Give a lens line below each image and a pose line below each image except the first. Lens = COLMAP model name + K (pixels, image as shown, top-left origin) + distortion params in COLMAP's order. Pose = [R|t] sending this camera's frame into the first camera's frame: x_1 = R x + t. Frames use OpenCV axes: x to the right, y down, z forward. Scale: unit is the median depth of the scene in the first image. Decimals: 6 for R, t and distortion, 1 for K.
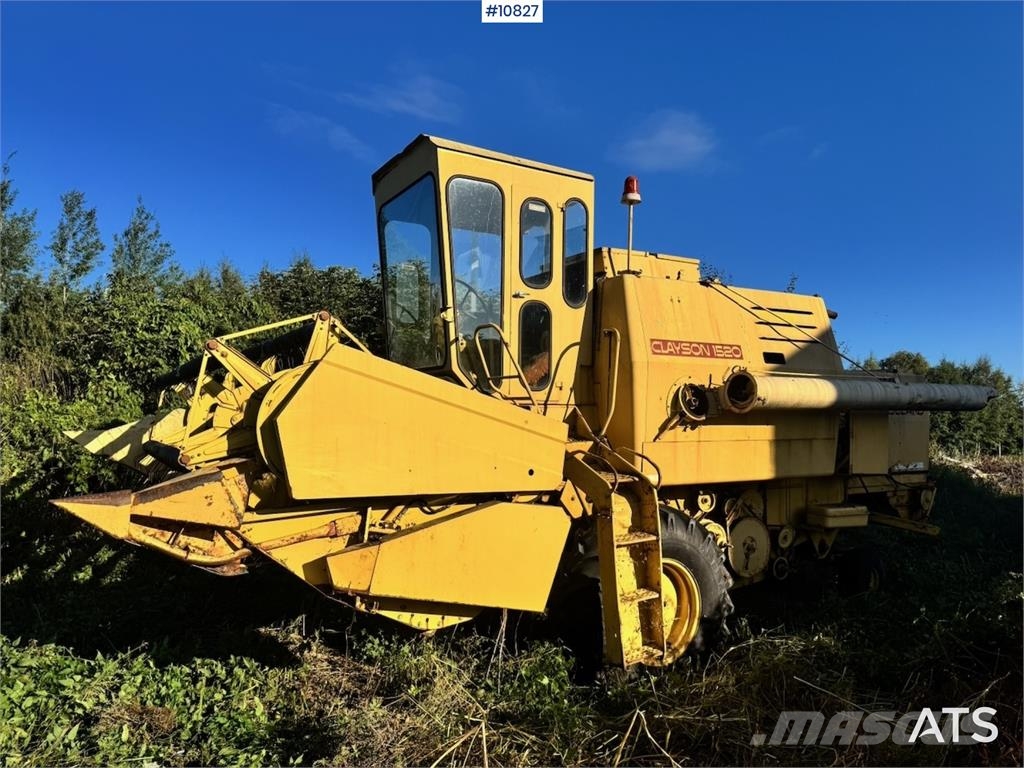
lens RADIAL K [[700.3, 0, 511.4], [0, 700.3, 389.5], [0, 0, 1]] dist [0.068177, -0.085337]
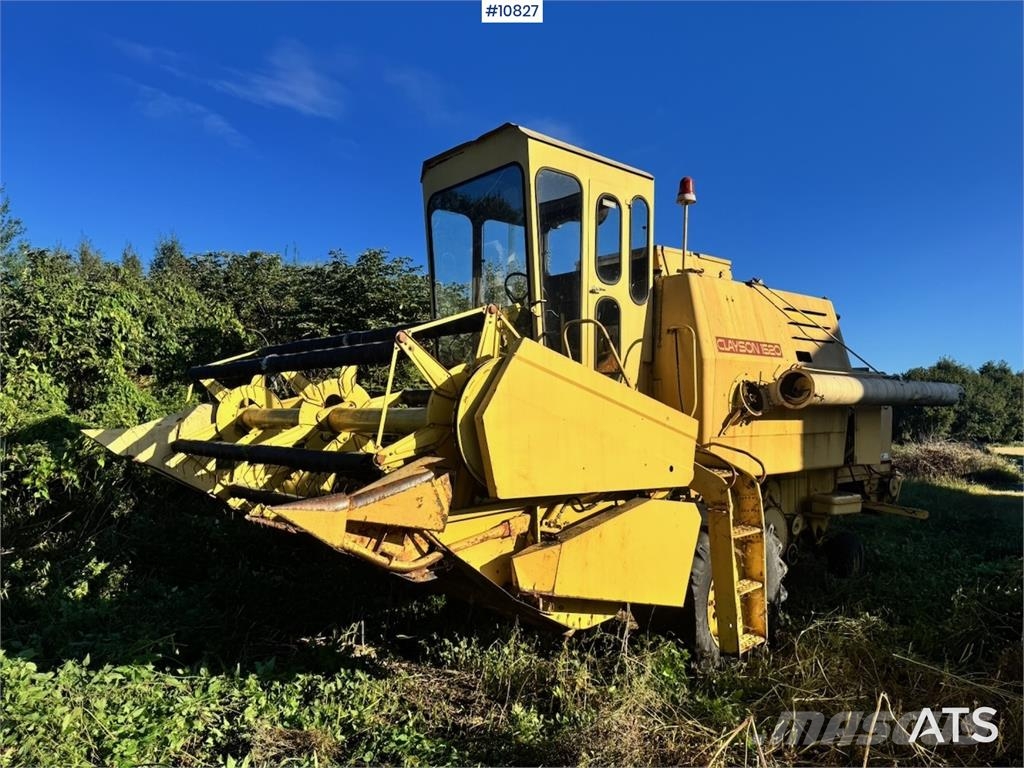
lens RADIAL K [[705.1, 0, 511.9], [0, 705.1, 385.5], [0, 0, 1]] dist [0.050943, -0.064768]
pose [[0.984590, 0.004772, 0.174814, -0.263700], [-0.005175, 0.999985, 0.001848, -0.000763], [-0.174802, -0.002724, 0.984600, 0.029714]]
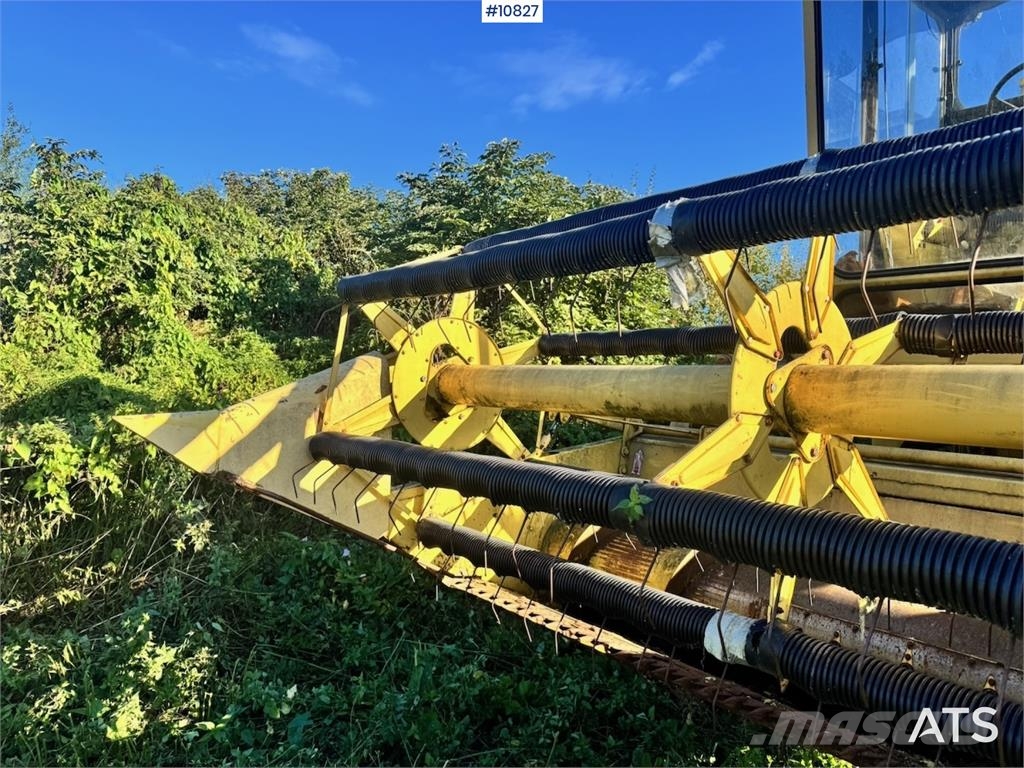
lens RADIAL K [[717.5, 0, 518.2], [0, 717.5, 384.1], [0, 0, 1]] dist [0.023213, -0.026170]
pose [[0.990820, -0.007876, 0.134956, -0.480797], [-0.000987, 0.997854, 0.065476, 0.016672], [-0.135182, -0.065008, 0.988686, 0.603630]]
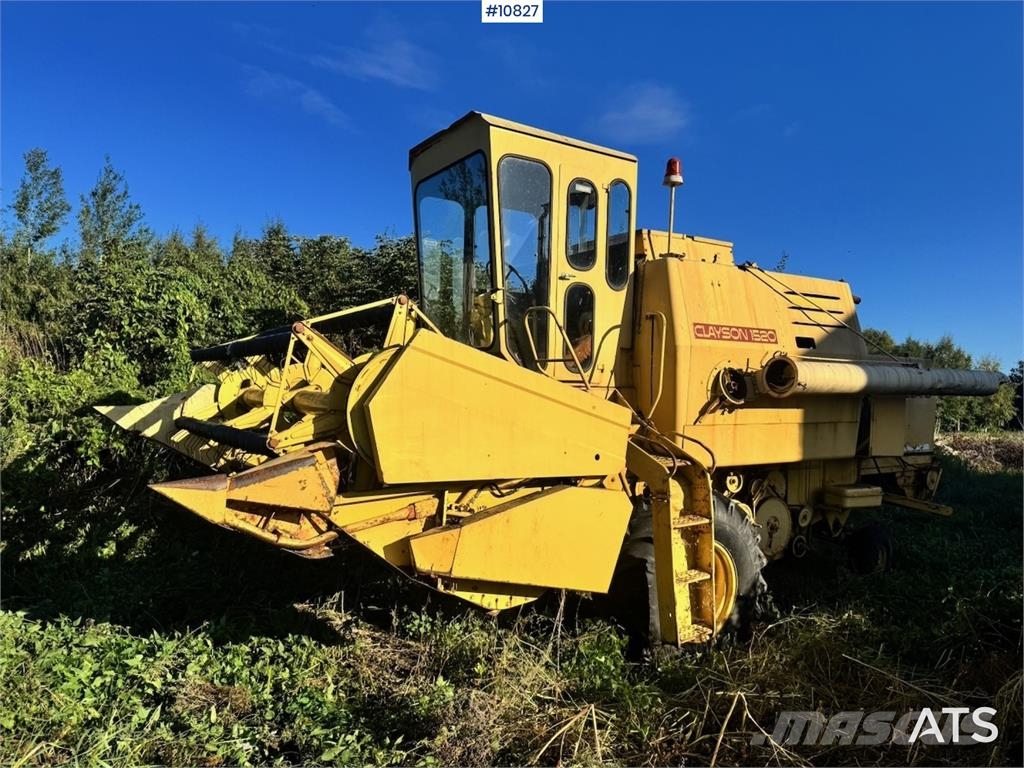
lens RADIAL K [[700.3, 0, 511.4], [0, 700.3, 389.5], [0, 0, 1]] dist [0.068177, -0.085337]
pose [[0.999088, 0.013197, 0.040618, -0.097739], [-0.014830, 0.999082, 0.040183, -0.012626], [-0.040050, -0.040748, 0.998366, -0.001116]]
